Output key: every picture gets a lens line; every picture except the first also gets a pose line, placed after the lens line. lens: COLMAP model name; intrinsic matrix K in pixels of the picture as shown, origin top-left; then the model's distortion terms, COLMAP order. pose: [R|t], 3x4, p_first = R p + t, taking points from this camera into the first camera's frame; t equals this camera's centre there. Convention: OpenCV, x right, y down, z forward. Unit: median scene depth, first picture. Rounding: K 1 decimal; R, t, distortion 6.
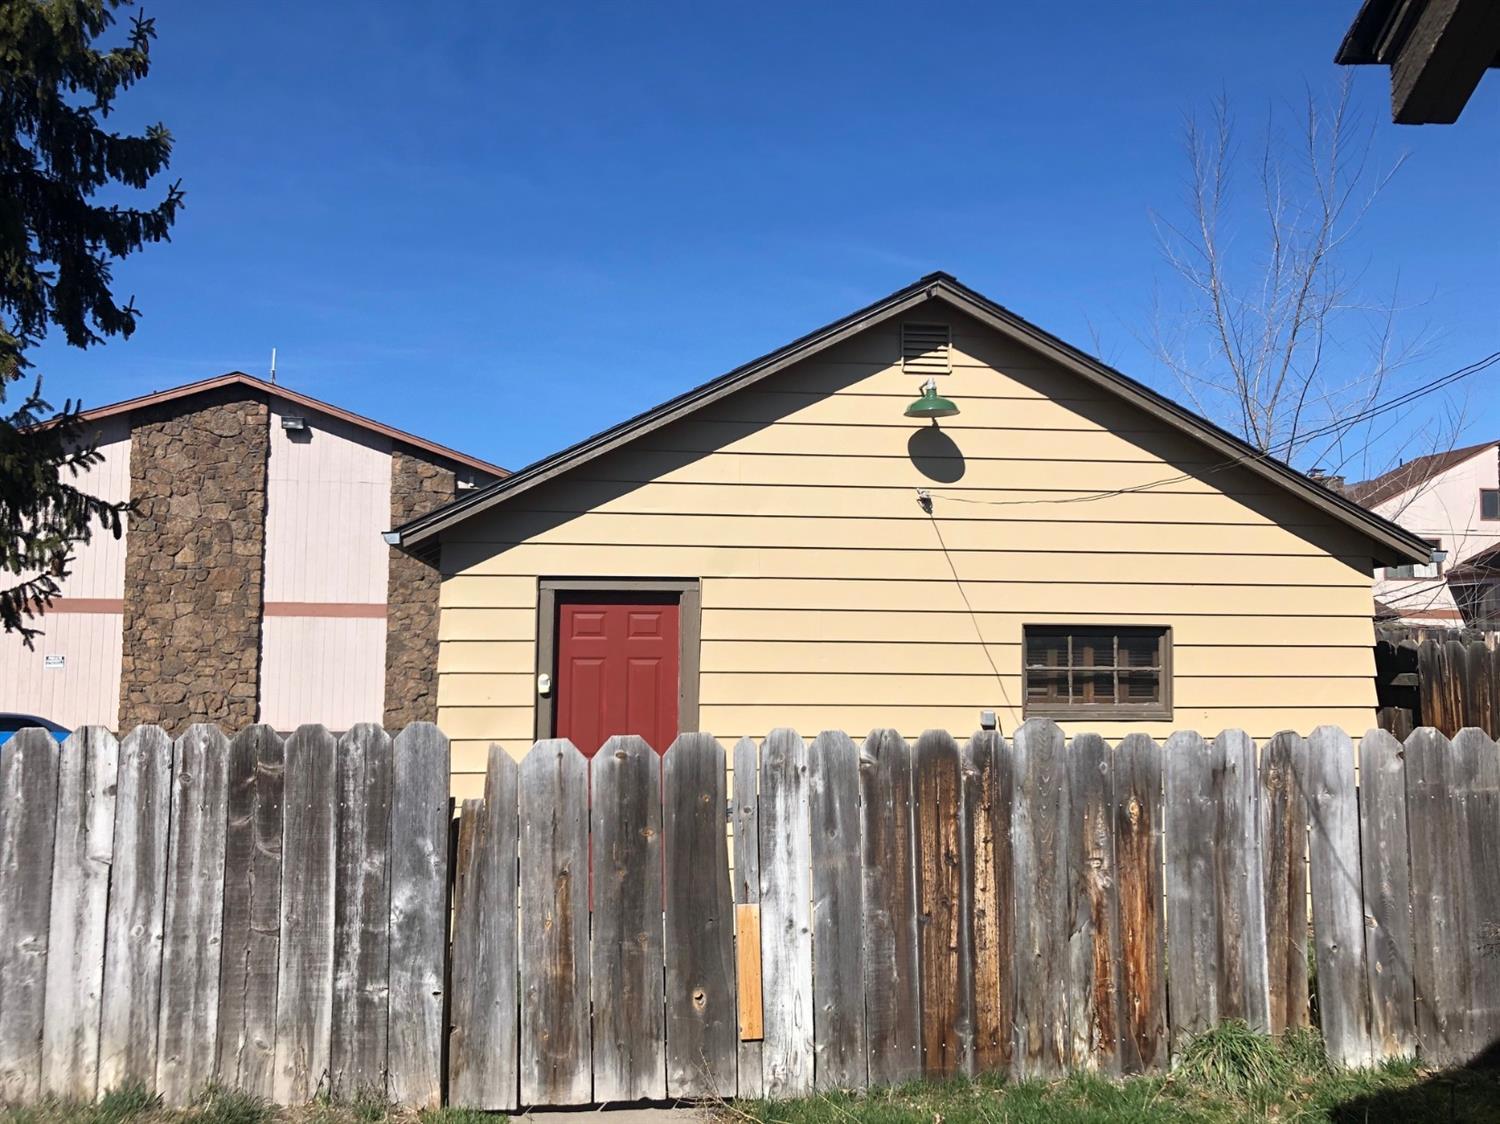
lens RADIAL K [[1198.0, 0, 743.2], [0, 1198.0, 551.8], [0, 0, 1]] dist [0.054743, -0.140203]
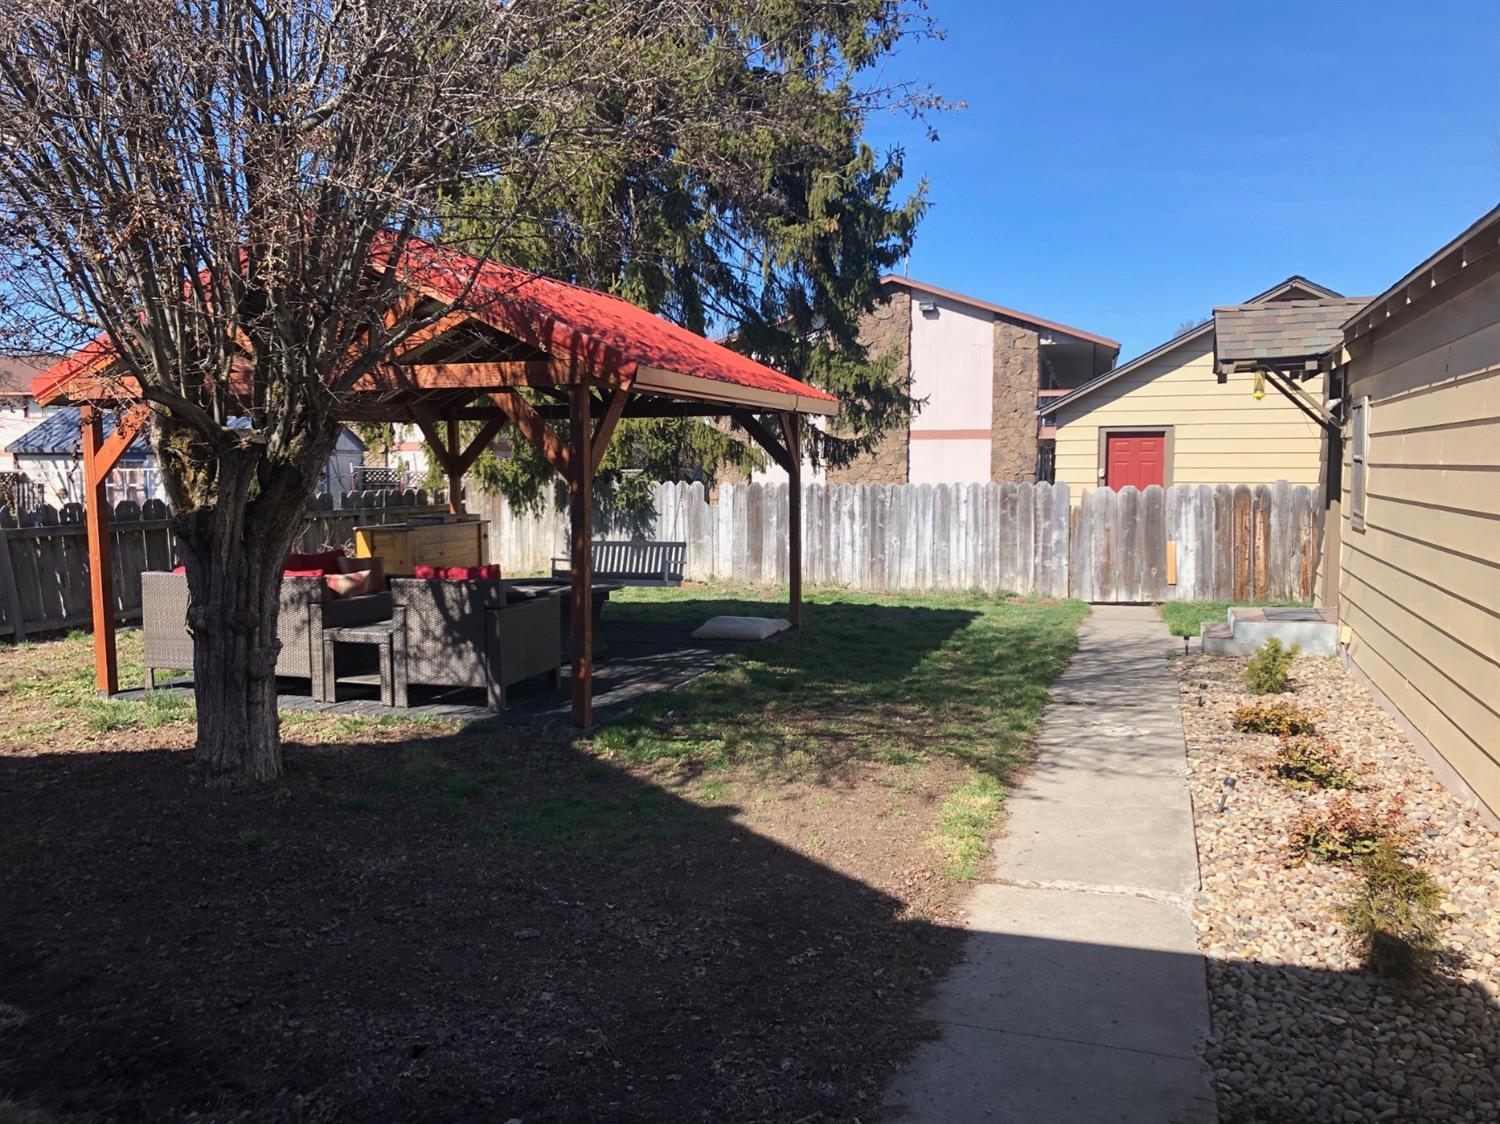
lens RADIAL K [[1198.0, 0, 743.2], [0, 1198.0, 551.8], [0, 0, 1]] dist [0.054743, -0.140203]
pose [[0.897356, 0.024438, -0.440630, 0.365154], [0.043805, 0.988602, 0.144041, -0.158567], [0.439127, -0.148558, 0.886058, -2.107972]]
